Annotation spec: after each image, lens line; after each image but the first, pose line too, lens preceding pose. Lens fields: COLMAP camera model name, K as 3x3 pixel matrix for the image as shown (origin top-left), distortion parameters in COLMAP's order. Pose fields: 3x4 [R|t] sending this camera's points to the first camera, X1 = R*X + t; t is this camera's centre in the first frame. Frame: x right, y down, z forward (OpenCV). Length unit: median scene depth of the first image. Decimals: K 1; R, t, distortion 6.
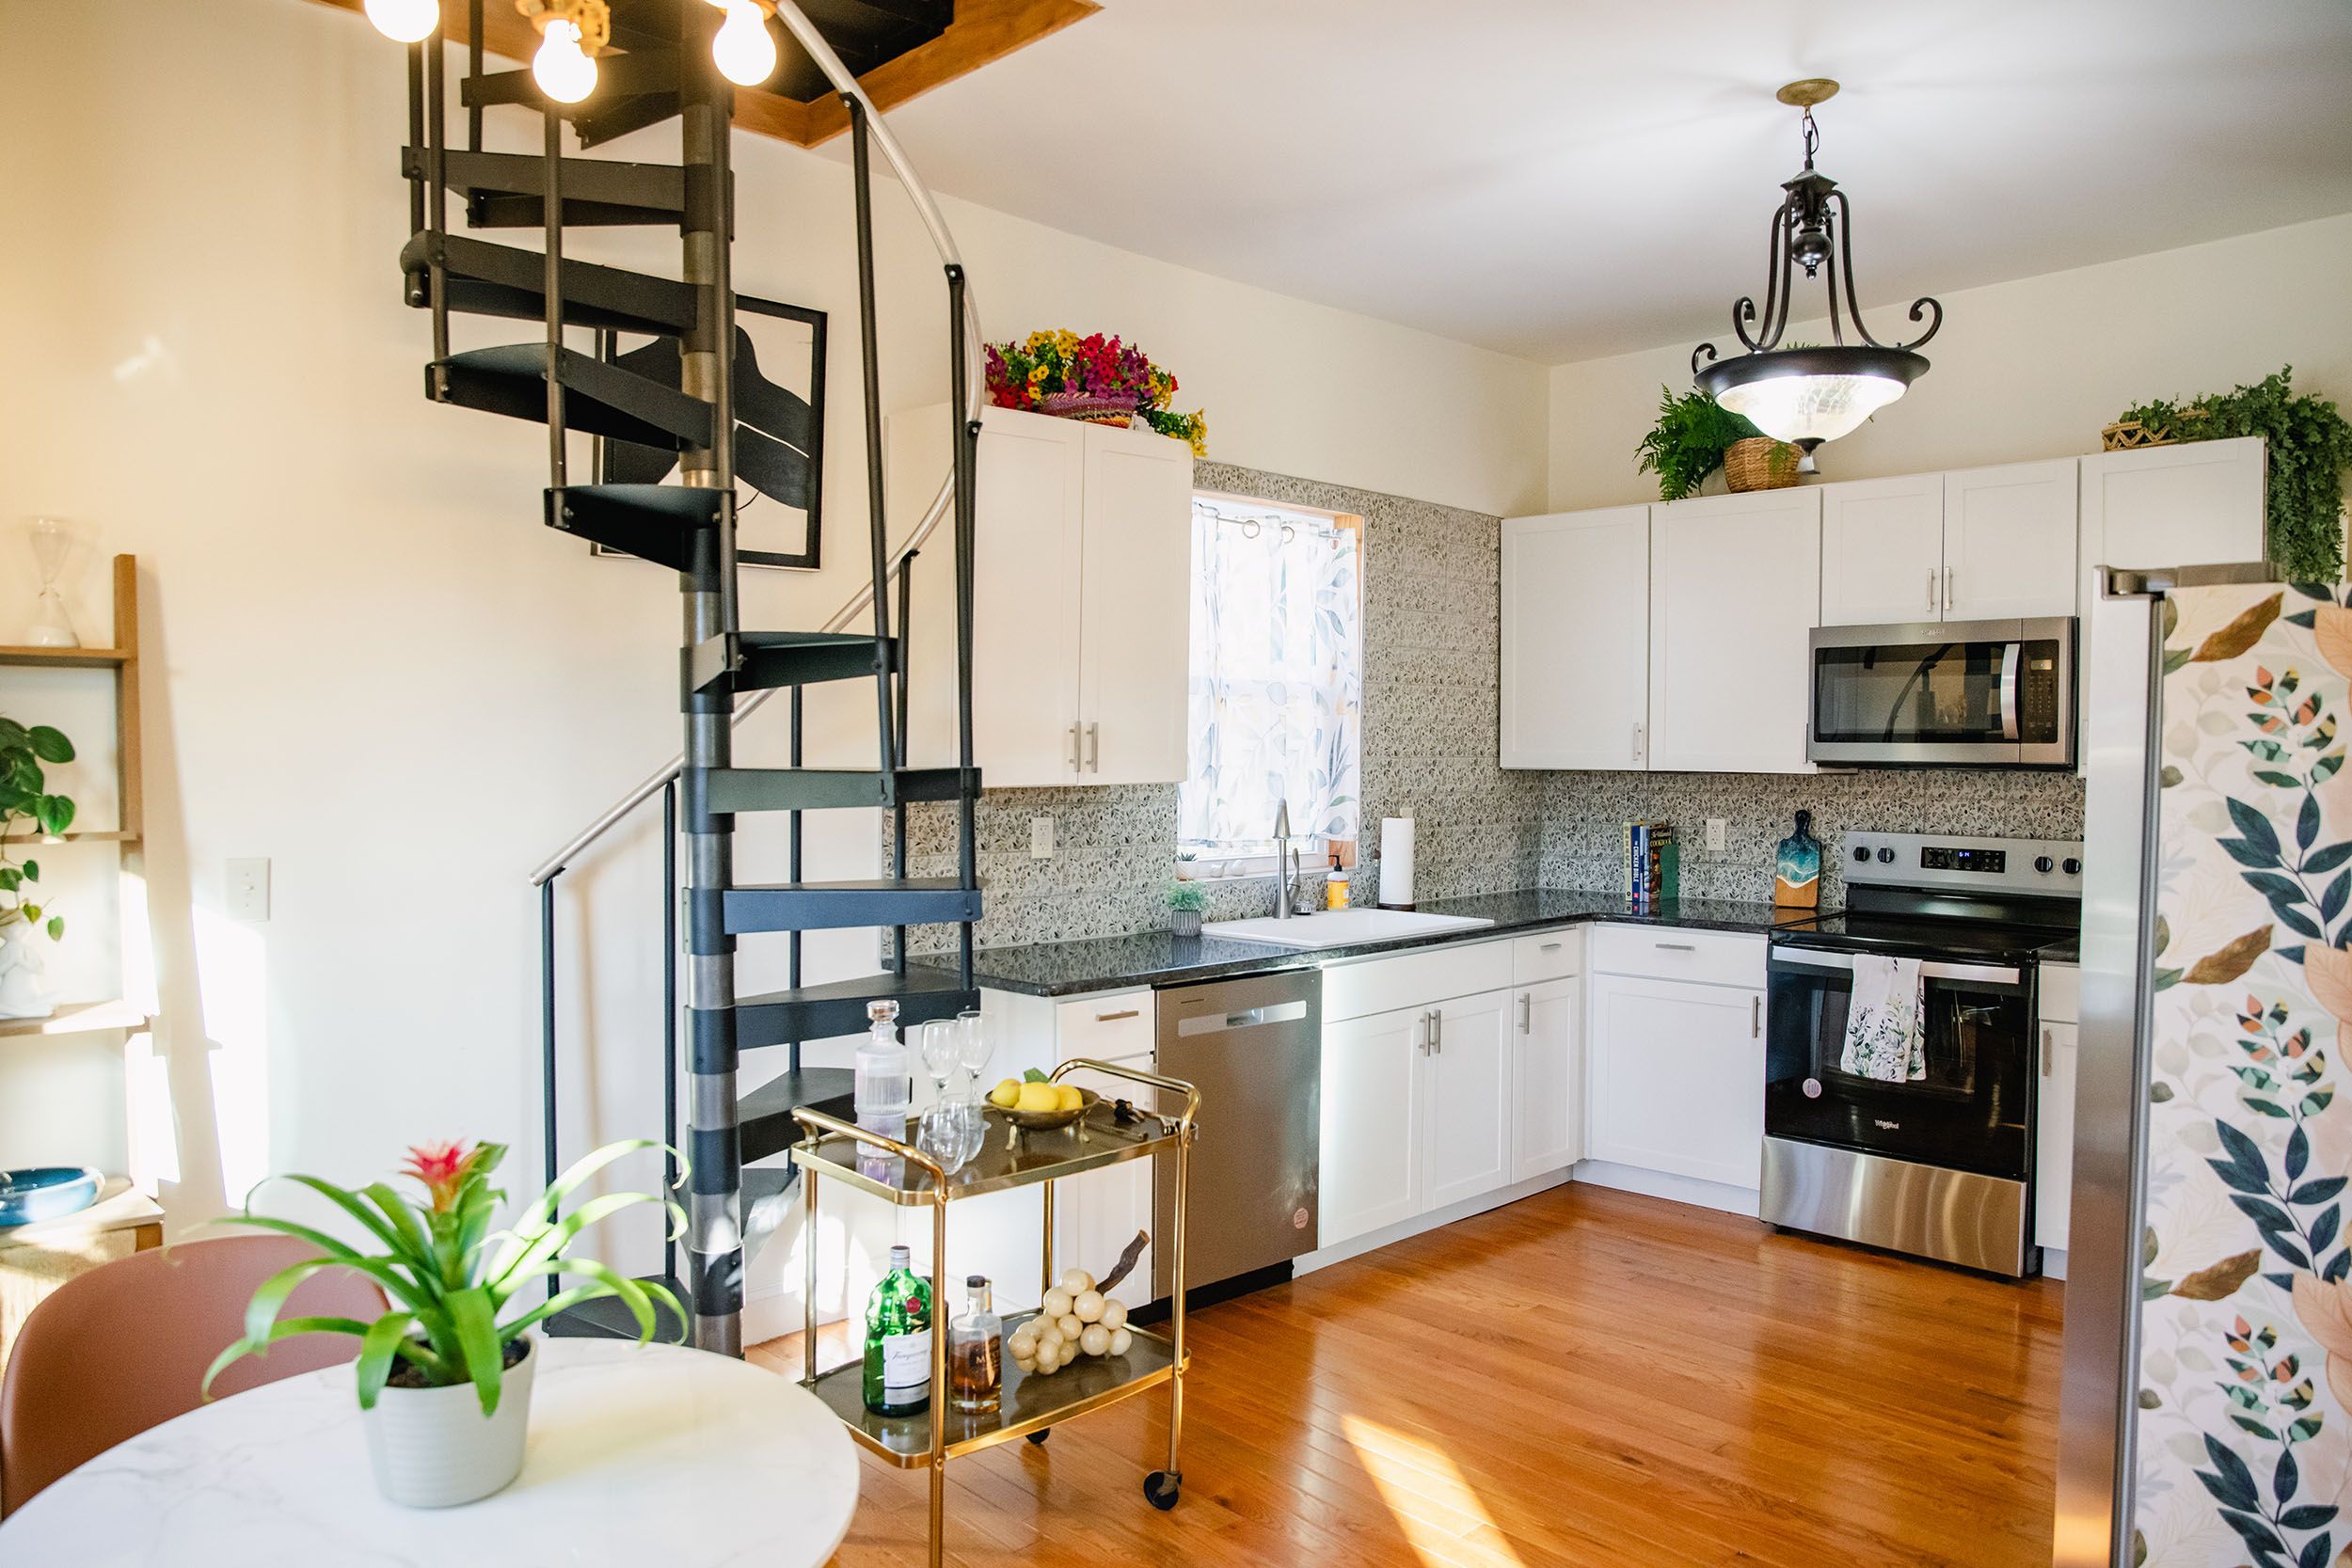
lens RADIAL K [[1633.1, 0, 1178.3], [0, 1633.1, 795.5], [0, 0, 1]] dist [-0.075891, 0.048912]
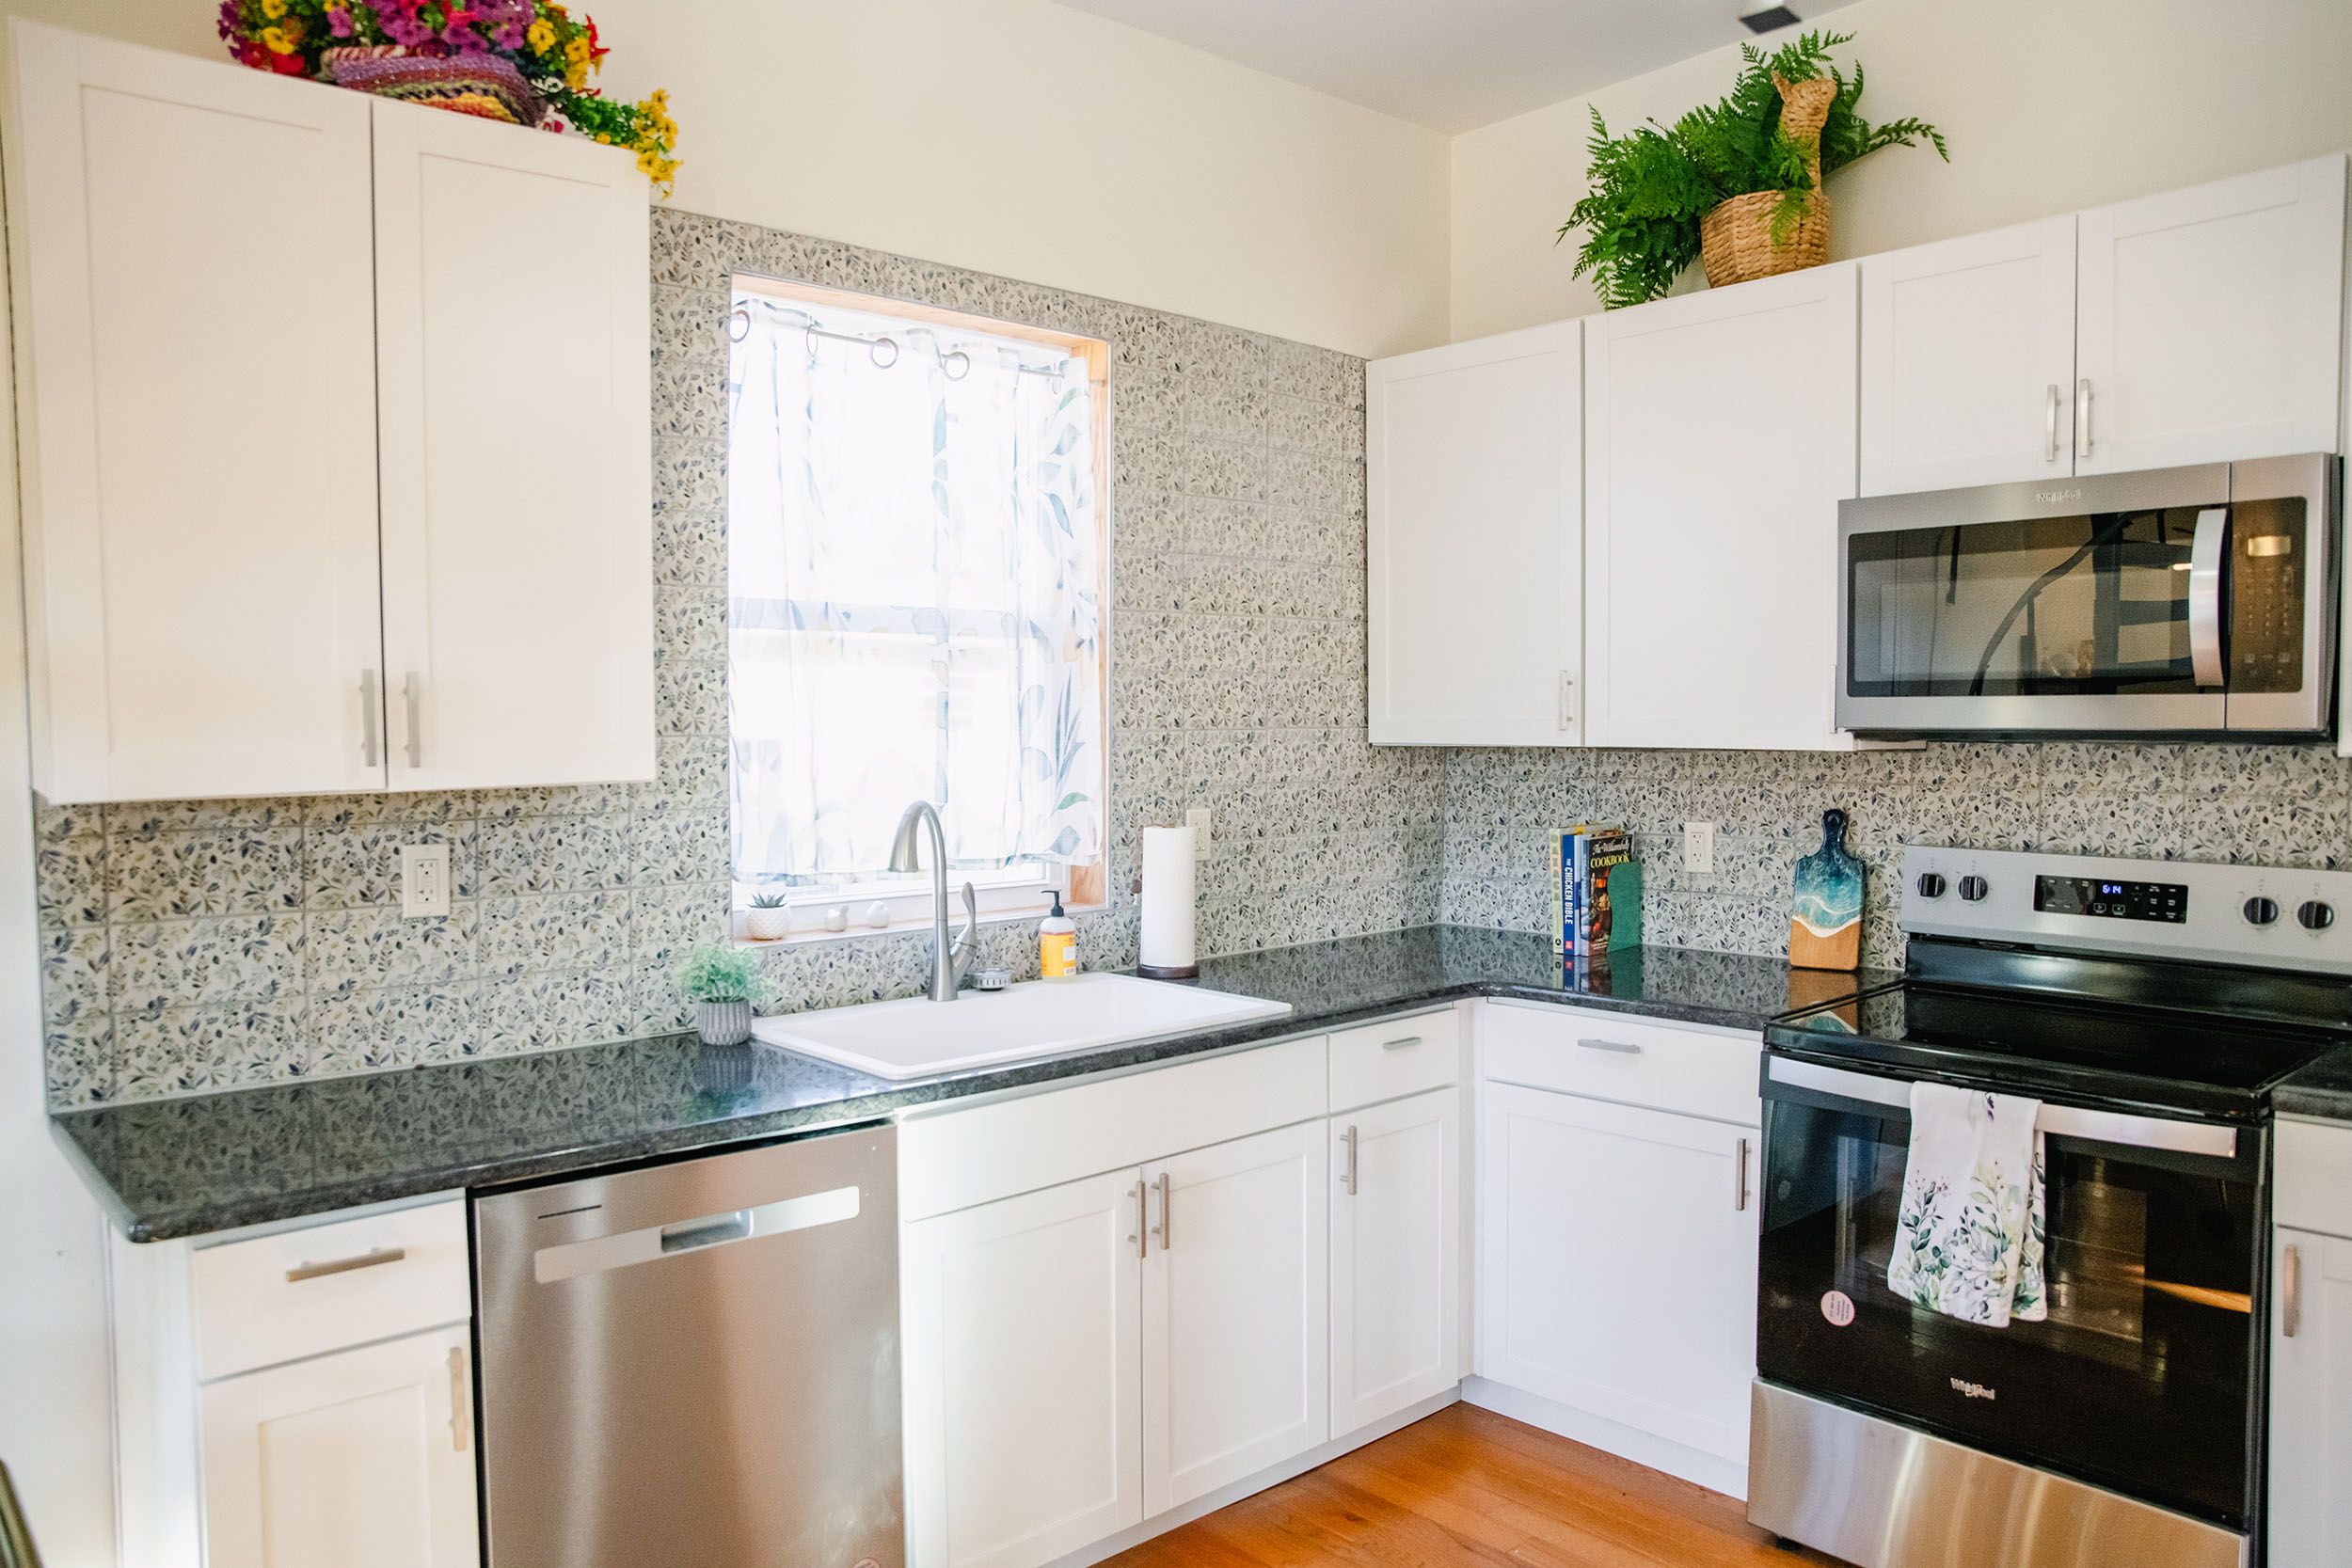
lens RADIAL K [[1633.1, 0, 1170.6], [0, 1633.1, 791.1], [0, 0, 1]] dist [-0.075891, 0.048912]
pose [[0.998610, -0.007866, -0.052110, 0.181661], [0.008618, 0.999862, 0.014228, -0.009597], [0.051991, -0.014658, 0.998540, 0.409943]]
